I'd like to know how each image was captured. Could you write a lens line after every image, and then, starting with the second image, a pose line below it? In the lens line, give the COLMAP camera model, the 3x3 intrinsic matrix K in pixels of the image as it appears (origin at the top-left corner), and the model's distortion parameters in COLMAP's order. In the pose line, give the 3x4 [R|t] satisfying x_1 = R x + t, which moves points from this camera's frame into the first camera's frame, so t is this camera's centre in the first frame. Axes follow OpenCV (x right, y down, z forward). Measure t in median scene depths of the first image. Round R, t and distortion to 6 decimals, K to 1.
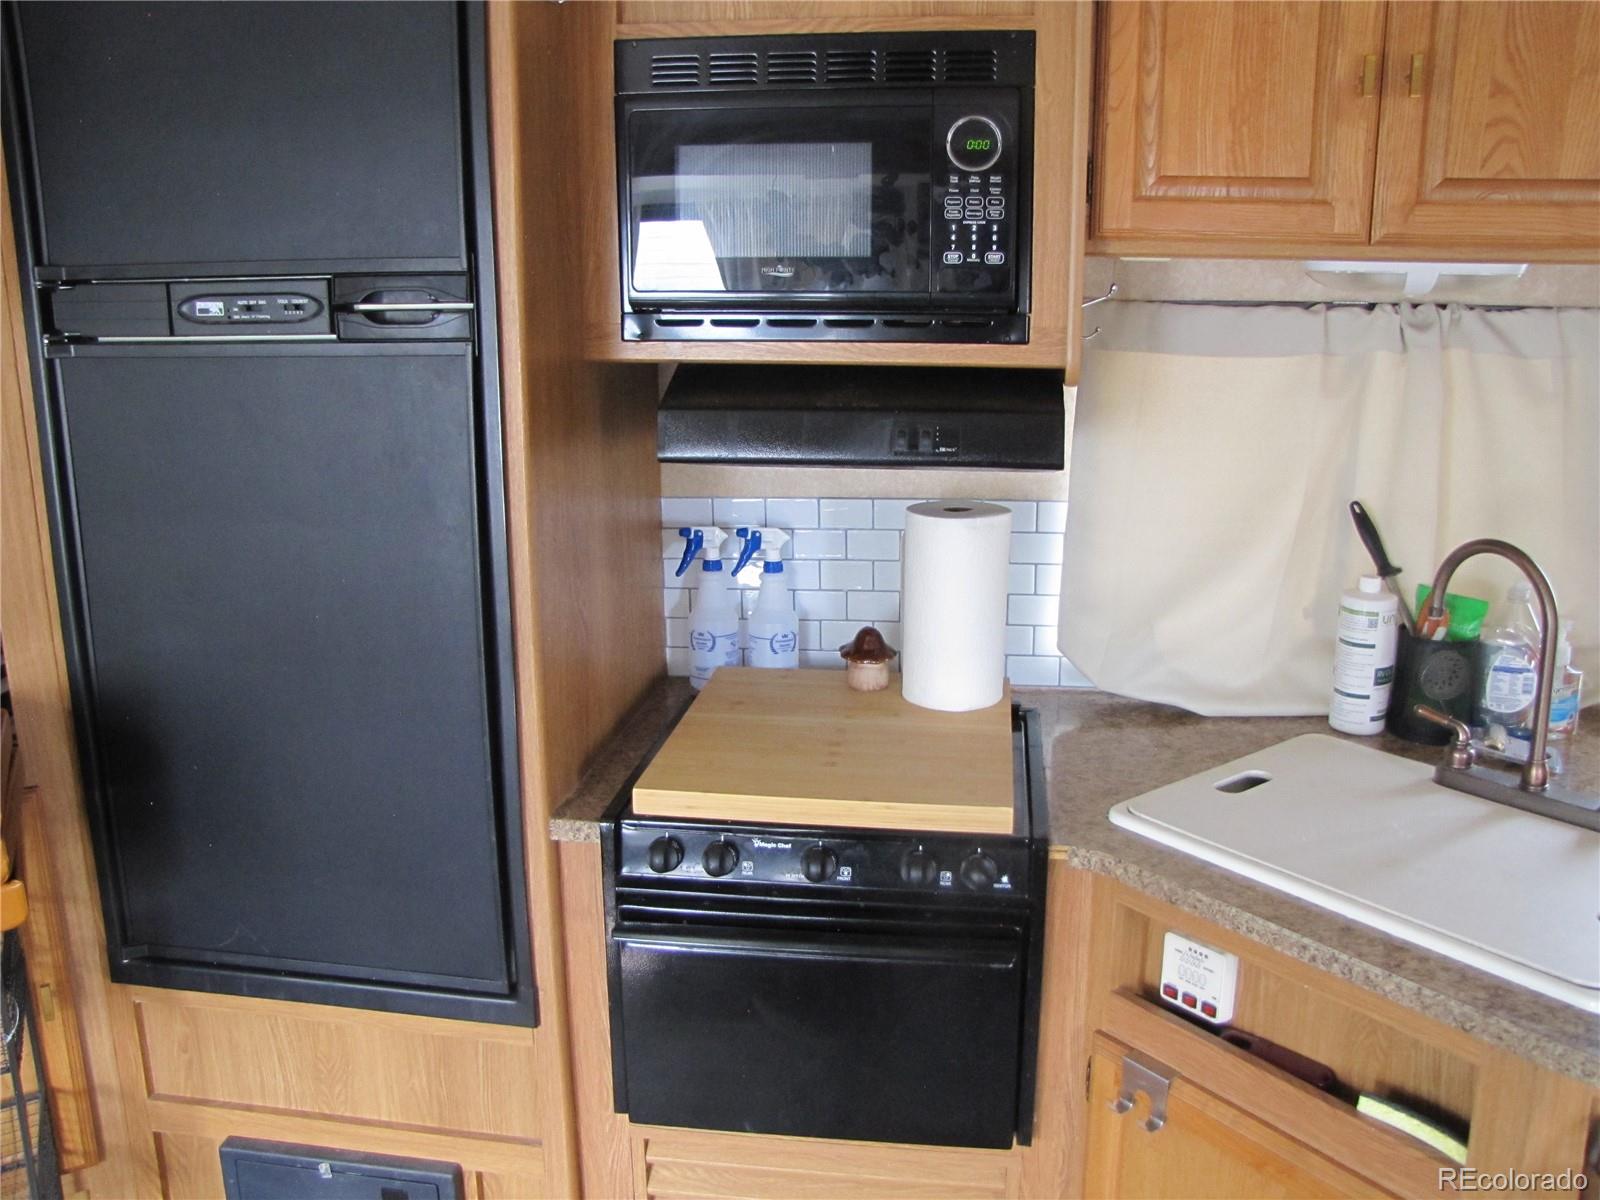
lens RADIAL K [[1328.4, 0, 811.2], [0, 1328.4, 577.9], [0, 0, 1]] dist [-0.192582, 0.166489]
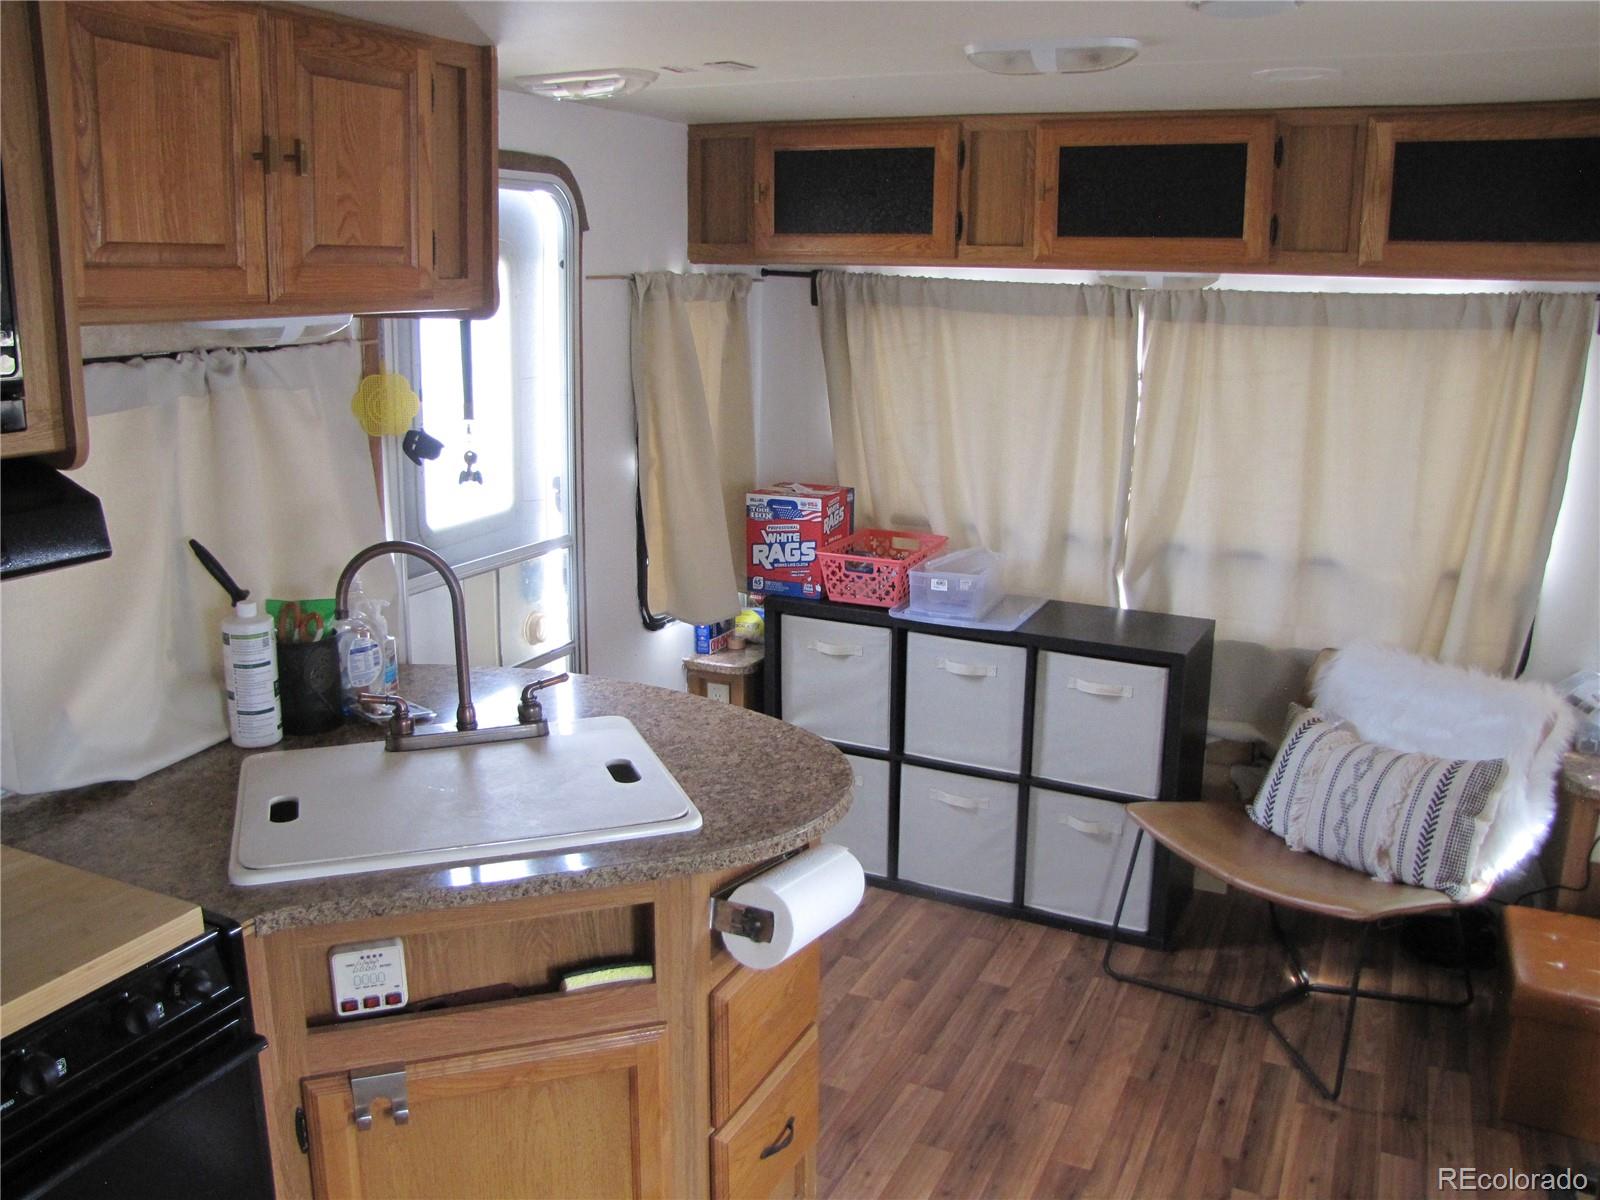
lens RADIAL K [[1349.5, 0, 800.6], [0, 1349.5, 573.3], [0, 0, 1]] dist [-0.190245, 0.175981]
pose [[0.294399, -0.200748, 0.934360, -0.543325], [0.202239, 0.968634, 0.144390, -0.107004], [-0.934039, 0.146456, 0.325764, 0.238674]]
